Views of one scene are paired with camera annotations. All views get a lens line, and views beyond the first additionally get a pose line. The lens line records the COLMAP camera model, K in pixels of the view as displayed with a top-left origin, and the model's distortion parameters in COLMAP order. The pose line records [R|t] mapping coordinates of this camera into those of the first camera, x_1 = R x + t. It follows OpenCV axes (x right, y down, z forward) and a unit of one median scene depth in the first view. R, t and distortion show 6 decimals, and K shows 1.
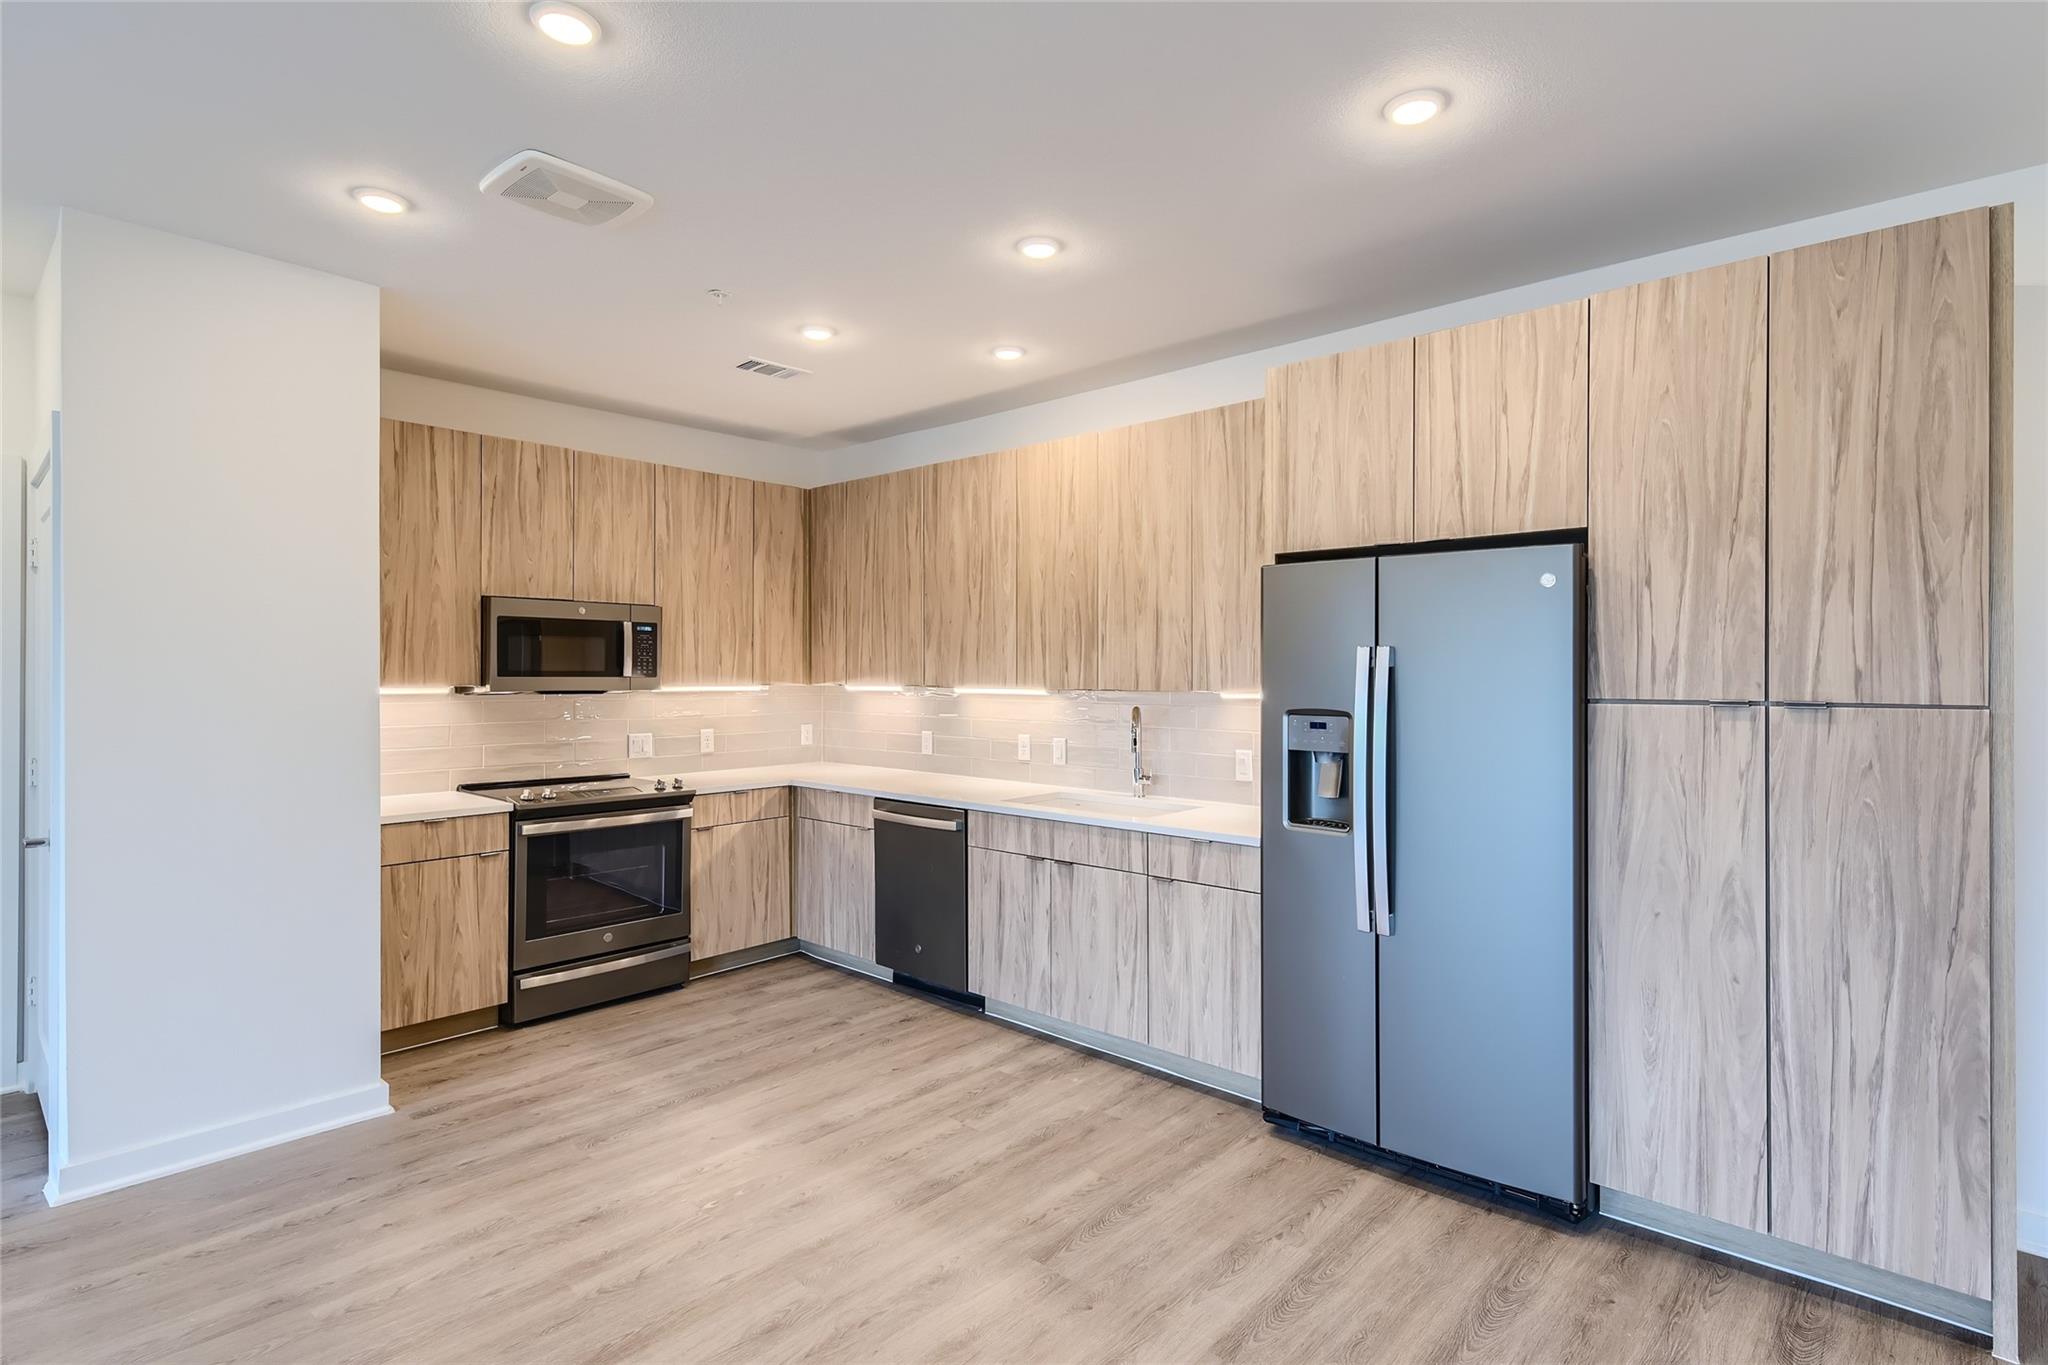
lens RADIAL K [[1009.1, 0, 1029.2], [0, 1009.1, 676.5], [0, 0, 1]] dist [0.017456, 0.001488]
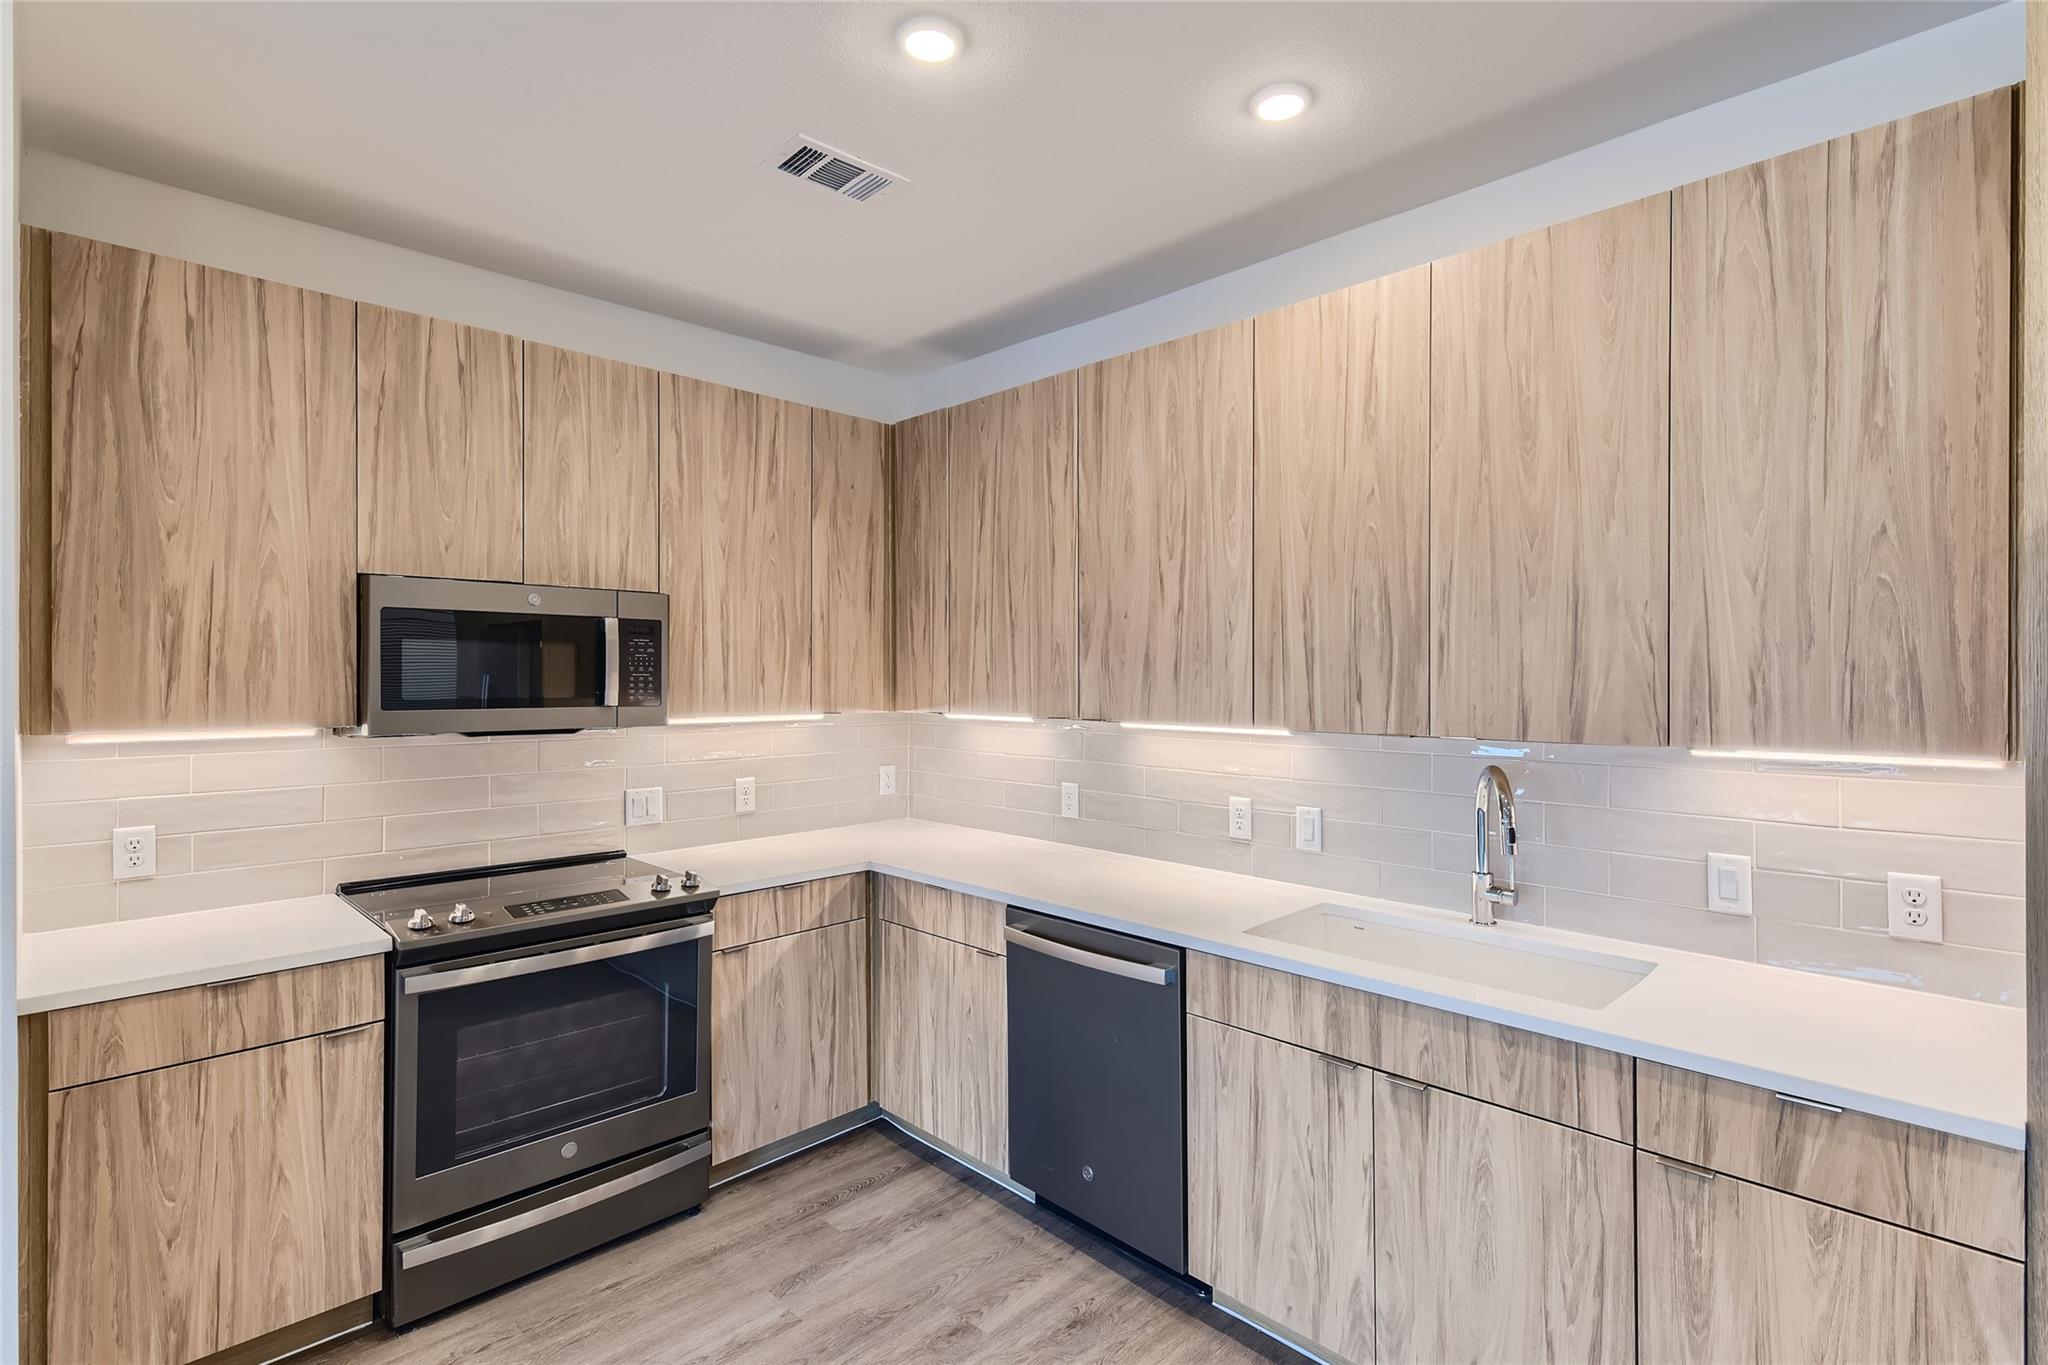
lens RADIAL K [[1000.3, 0, 1020.2], [0, 1000.3, 681.6], [0, 0, 1]] dist [0.026048, 0.000095]
pose [[0.997926, -0.000891, -0.064362, -0.114466], [0.001018, 0.999998, 0.001942, -0.017180], [0.064360, -0.002004, 0.997925, 0.429019]]
